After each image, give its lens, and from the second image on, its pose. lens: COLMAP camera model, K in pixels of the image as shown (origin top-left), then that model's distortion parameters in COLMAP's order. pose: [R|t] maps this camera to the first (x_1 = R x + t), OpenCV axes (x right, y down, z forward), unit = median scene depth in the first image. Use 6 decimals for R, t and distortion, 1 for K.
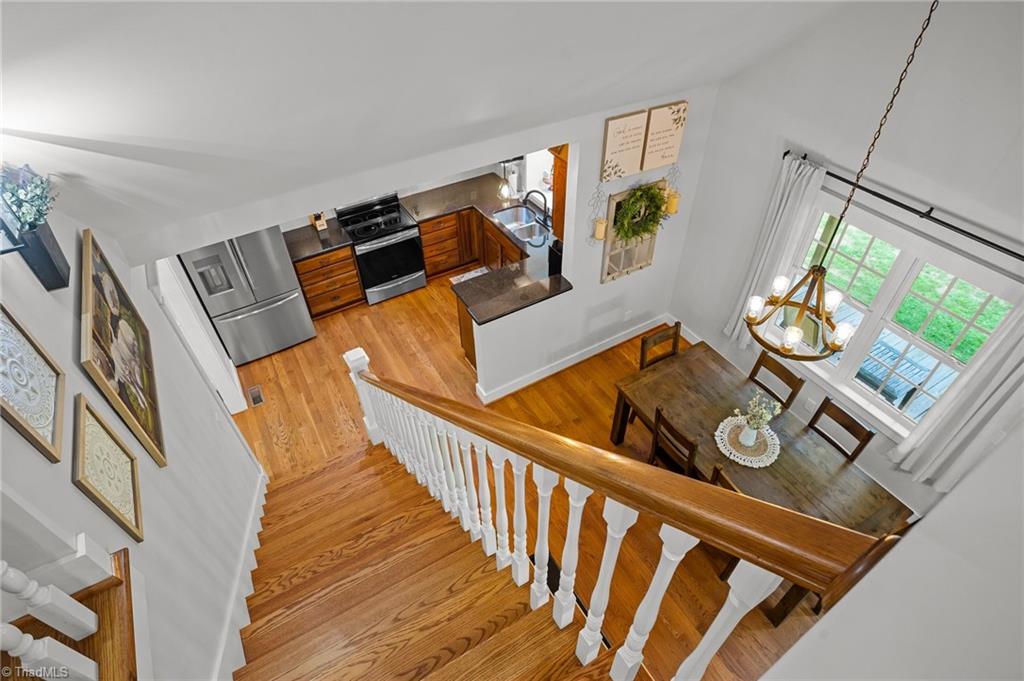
lens RADIAL K [[534.6, 0, 512.0], [0, 534.6, 340.5], [0, 0, 1]] dist [-0.003204, -0.000234]
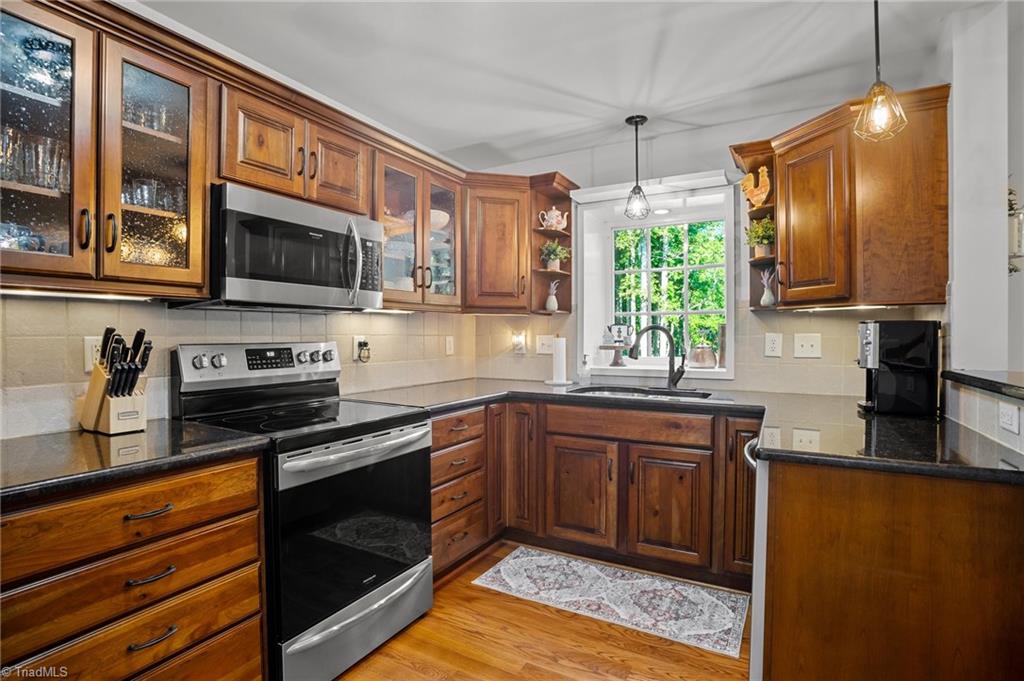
lens RADIAL K [[509.5, 0, 500.8], [0, 509.5, 337.5], [0, 0, 1]] dist [-0.071247, 0.029712]
pose [[0.872262, 0.015971, 0.488777, -0.318218], [0.322314, 0.732899, -0.599143, -0.027414], [-0.367793, 0.680150, 0.634133, 0.744570]]
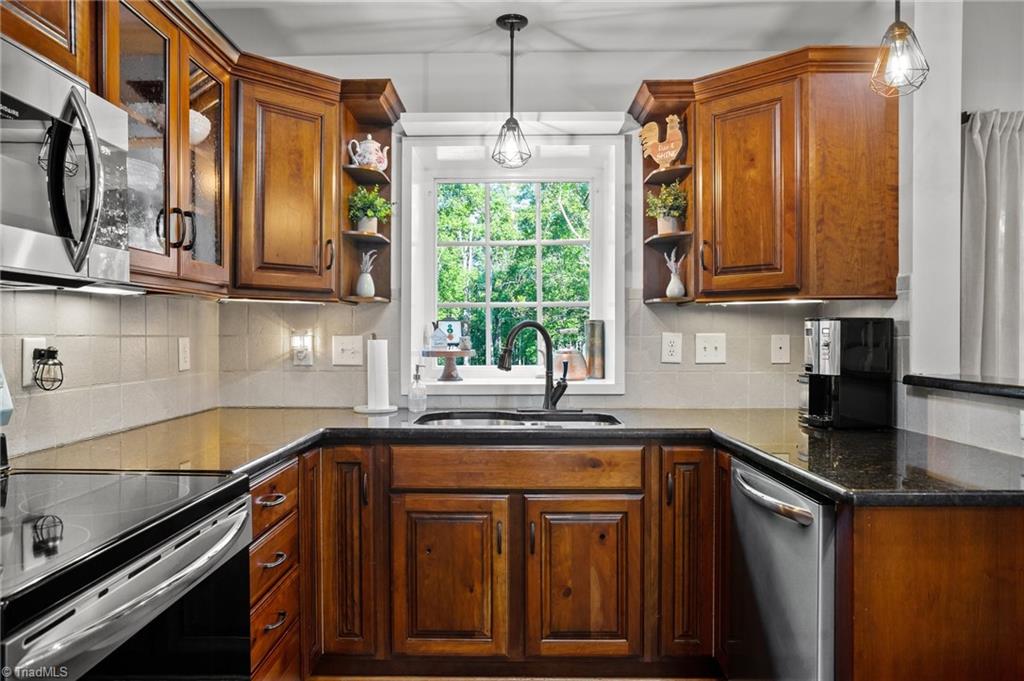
lens RADIAL K [[695.5, 0, 512.0], [0, 695.5, 340.5], [0, 0, 1]] dist [-0.050594, 0.051502]
pose [[0.525661, 0.011756, 0.850613, -0.356468], [0.574697, 0.732325, -0.365271, -0.106980], [-0.627219, 0.680854, 0.378199, 0.830662]]
